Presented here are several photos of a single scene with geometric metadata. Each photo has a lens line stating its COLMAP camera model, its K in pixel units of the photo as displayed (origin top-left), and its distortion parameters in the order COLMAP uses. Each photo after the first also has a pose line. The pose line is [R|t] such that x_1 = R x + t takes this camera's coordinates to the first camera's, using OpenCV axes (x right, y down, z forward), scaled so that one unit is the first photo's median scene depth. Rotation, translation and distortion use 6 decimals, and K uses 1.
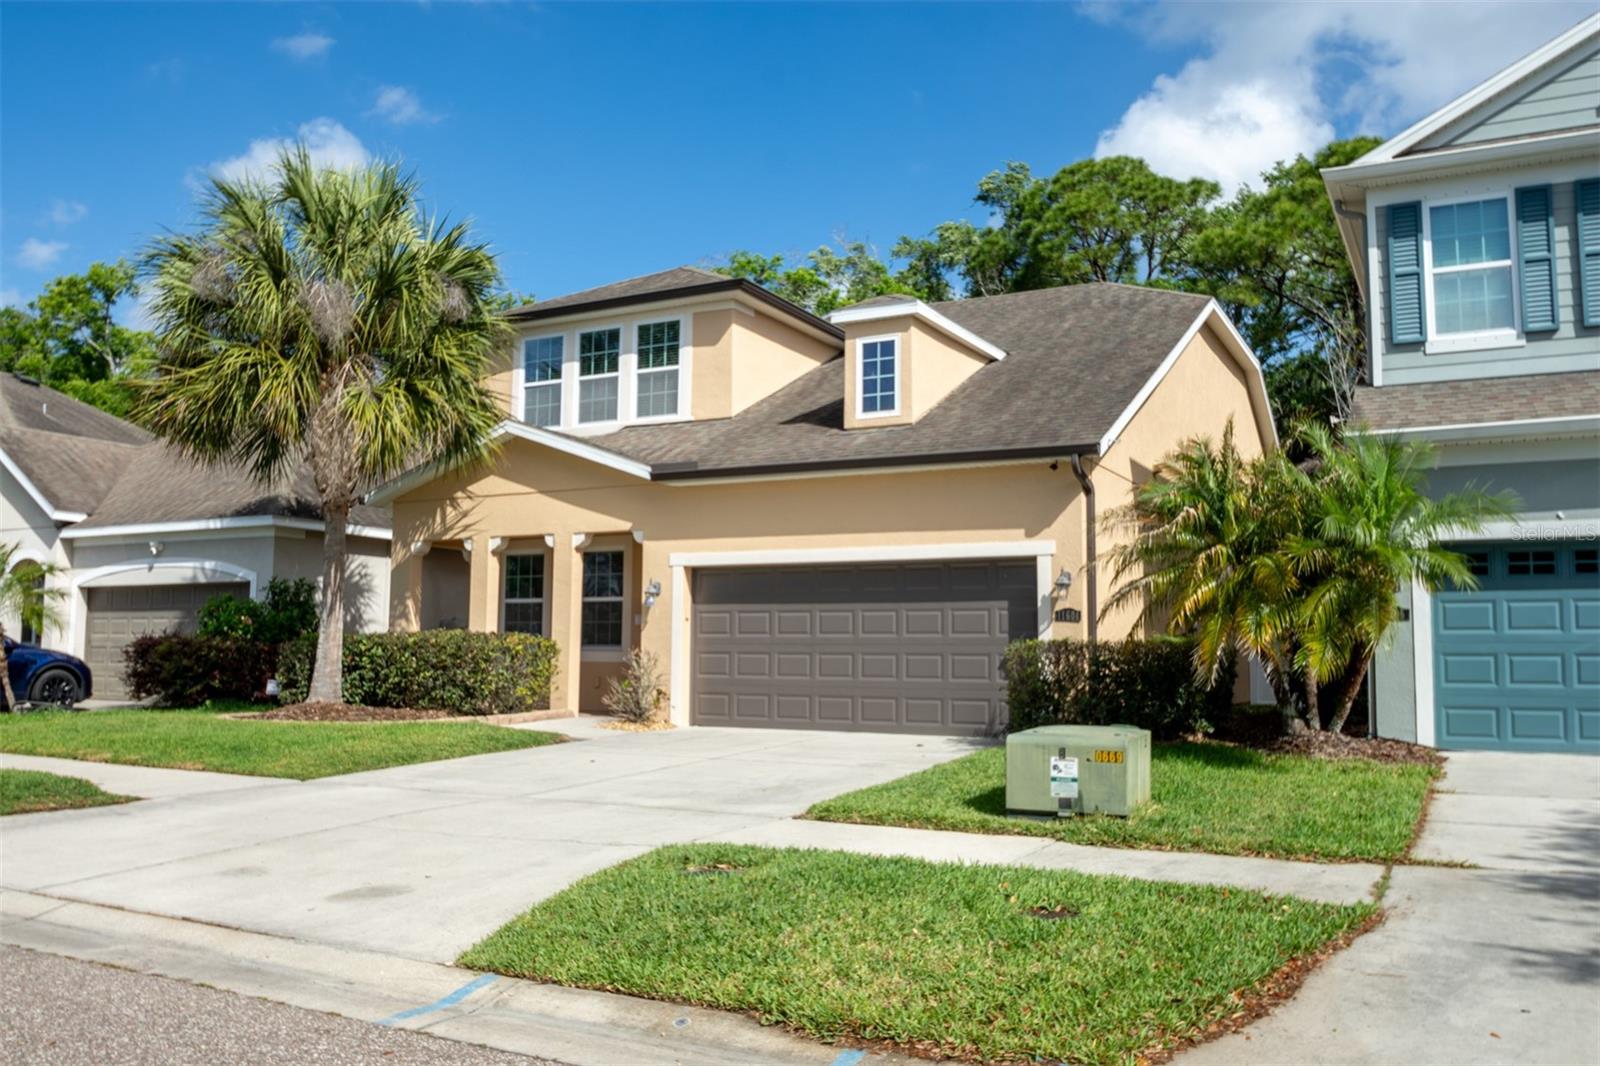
lens RADIAL K [[1343.1, 0, 800.0], [0, 1343.1, 533.0], [0, 0, 1]] dist [-0.086332, 0.007357]
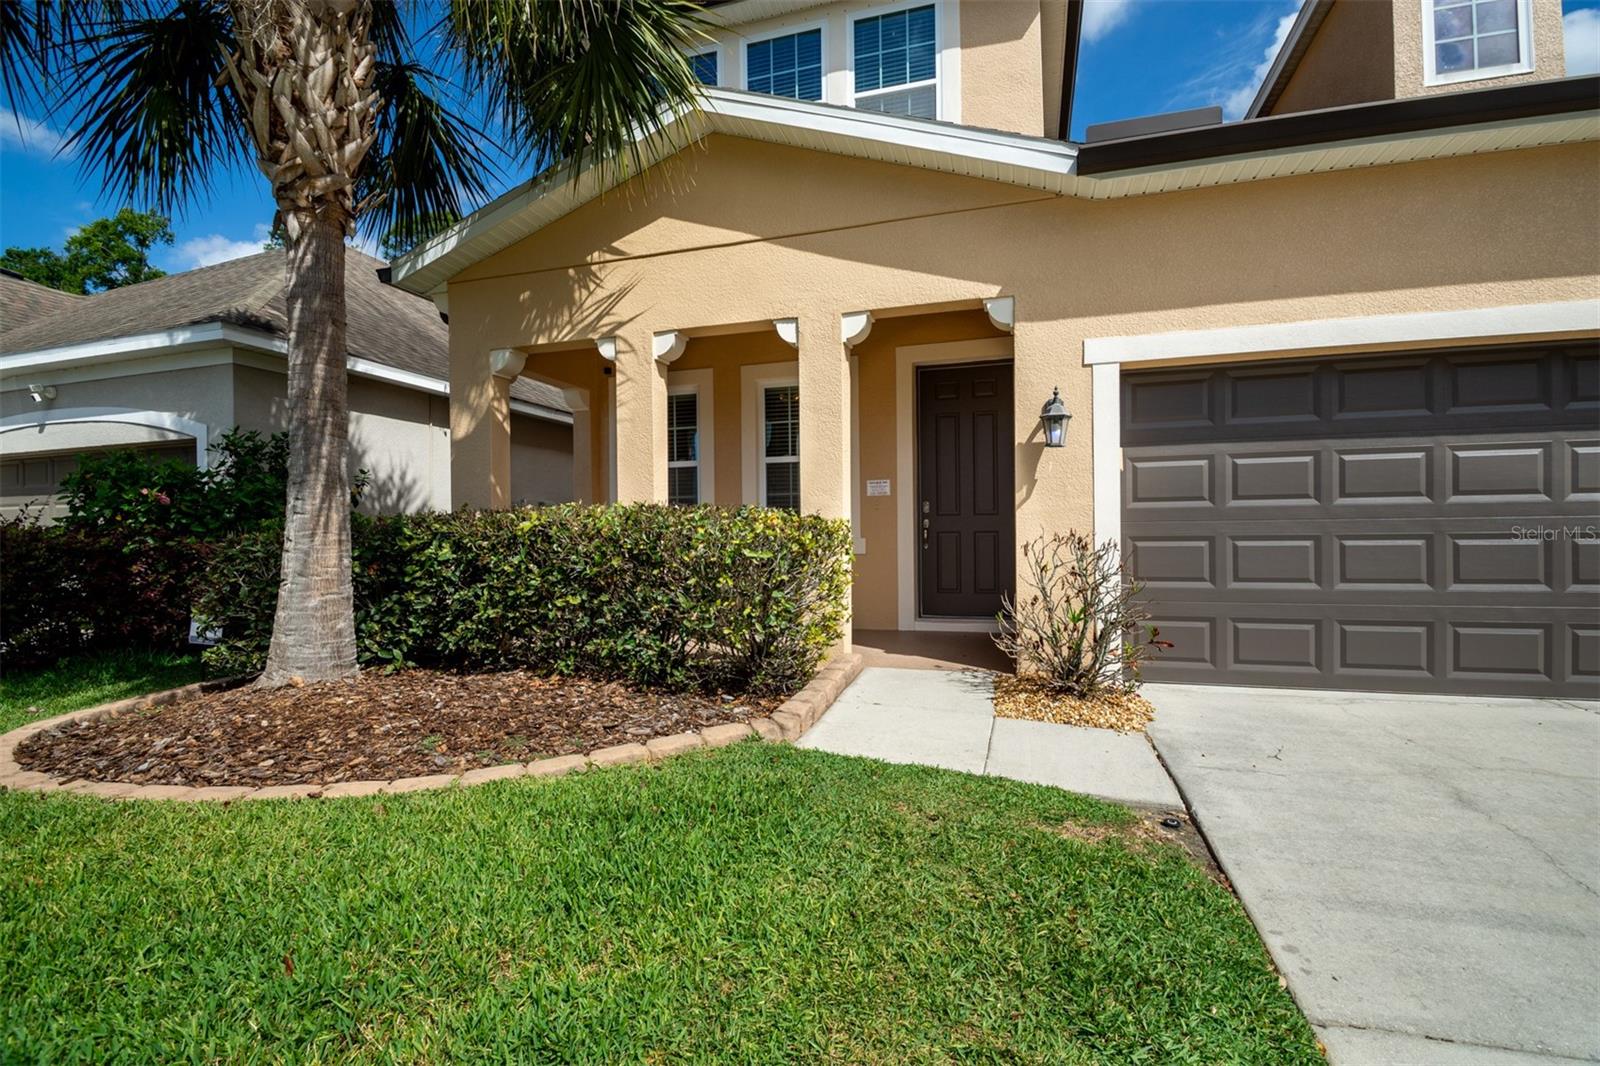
lens RADIAL K [[681.0, 0, 800.0], [0, 681.0, 533.0], [0, 0, 1]] dist [-0.000565, -0.000474]
pose [[0.977027, -0.023620, 0.211803, -0.246201], [0.000876, 0.994276, 0.106839, 0.057420], [-0.213114, -0.104199, 0.971455, 0.745982]]
